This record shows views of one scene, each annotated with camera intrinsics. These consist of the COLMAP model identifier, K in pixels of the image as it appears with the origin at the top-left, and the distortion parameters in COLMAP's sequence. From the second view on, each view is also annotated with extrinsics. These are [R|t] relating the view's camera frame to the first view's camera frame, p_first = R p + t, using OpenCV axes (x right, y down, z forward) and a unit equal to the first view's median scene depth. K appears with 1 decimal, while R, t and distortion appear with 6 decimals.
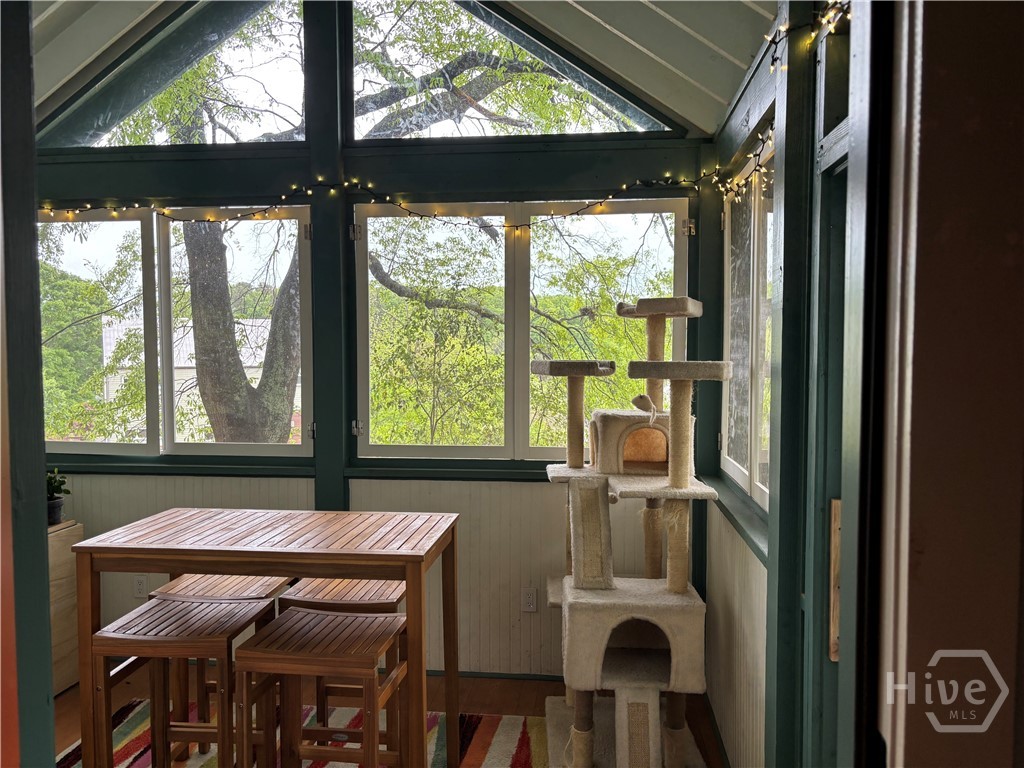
lens RADIAL K [[773.0, 0, 526.4], [0, 773.0, 393.6], [0, 0, 1]] dist [0.190000, -0.460491]
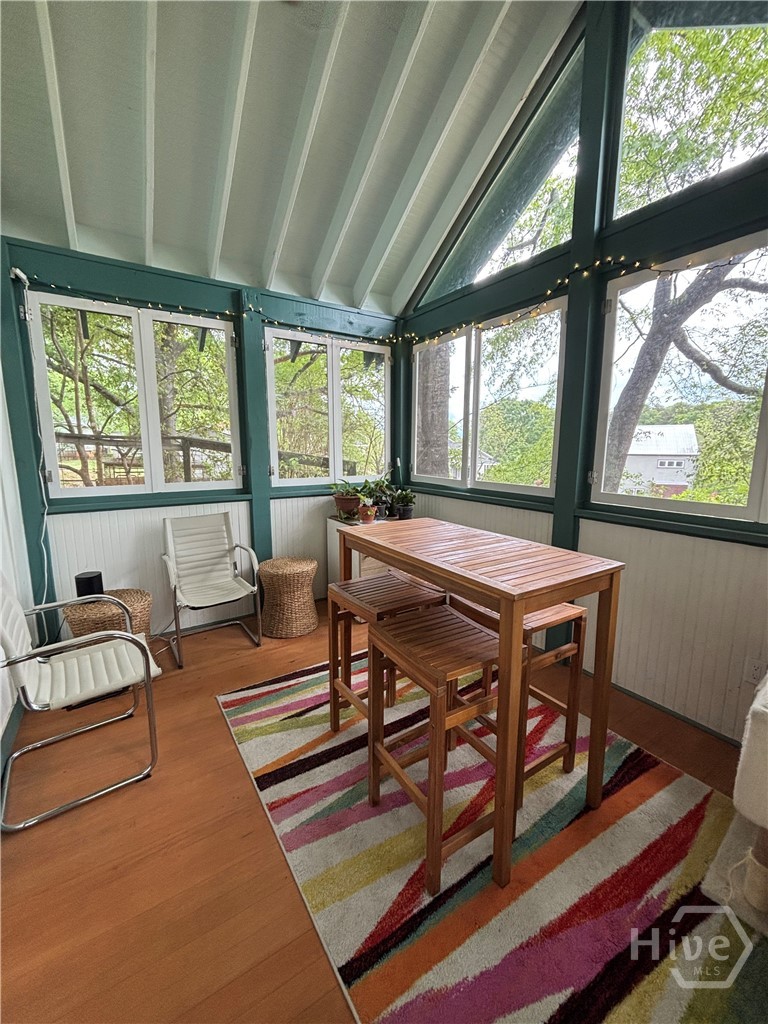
lens RADIAL K [[415.2, 0, 385.8], [0, 415.2, 510.8], [0, 0, 1]] dist [0.001394, 0.002944]
pose [[0.624193, 0.122521, -0.771603, 0.087800], [-0.046915, 0.991723, 0.119522, 0.033391], [0.779860, -0.038405, 0.624775, 0.350181]]
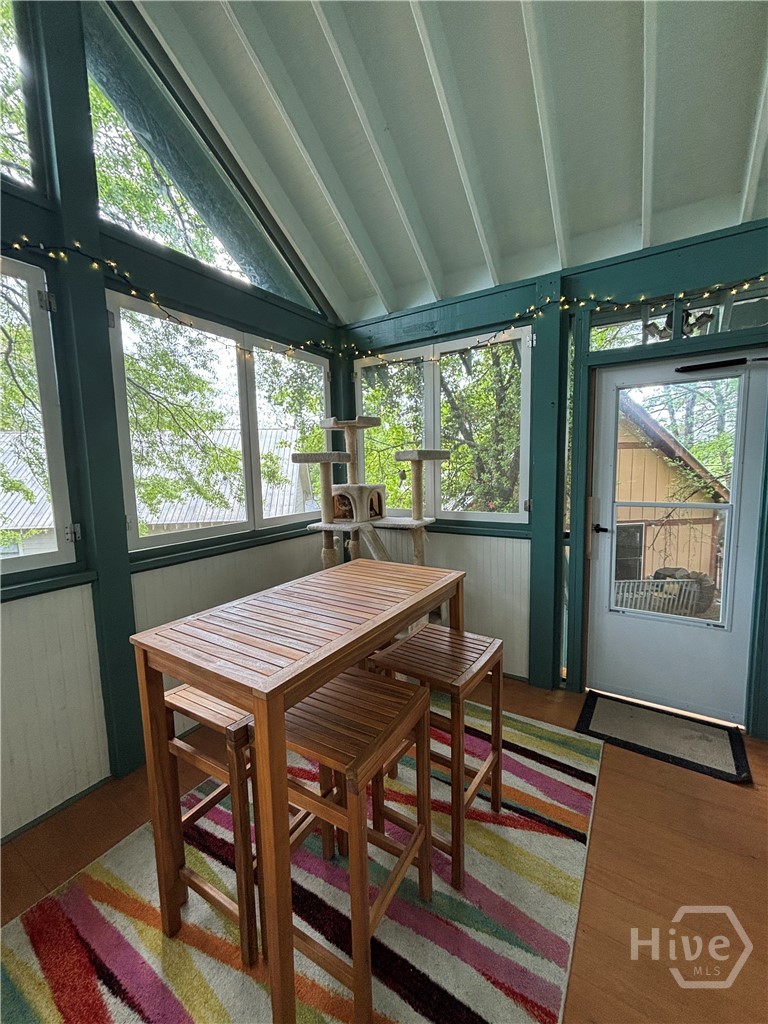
lens RADIAL K [[415.2, 0, 385.8], [0, 415.2, 510.8], [0, 0, 1]] dist [0.001394, 0.002944]
pose [[0.455969, -0.109250, 0.883265, -0.537553], [0.076019, 0.993591, 0.083652, 0.008874], [-0.886743, 0.029002, 0.461352, 0.469832]]
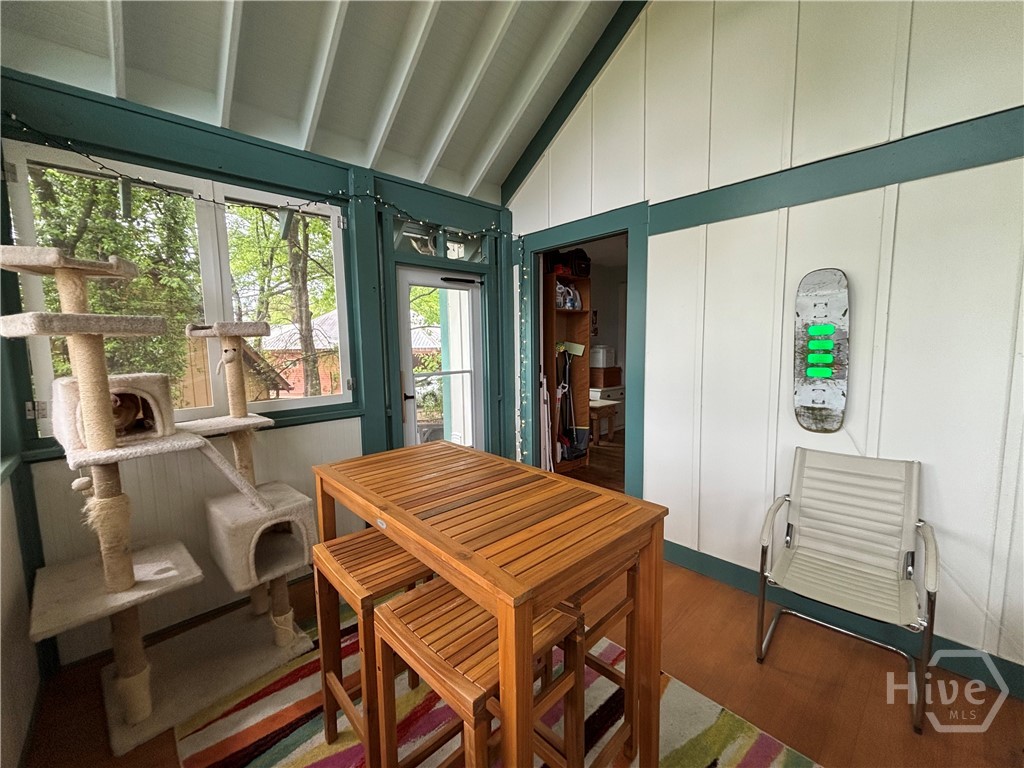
lens RADIAL K [[415.2, 0, 510.3], [0, 415.2, 383.8], [0, 0, 1]] dist [0.001394, 0.002944]
pose [[-0.747825, -0.058540, 0.661310, -0.481114], [0.052875, 0.987689, 0.147224, -0.014231], [-0.661787, 0.145065, -0.735523, 0.924167]]
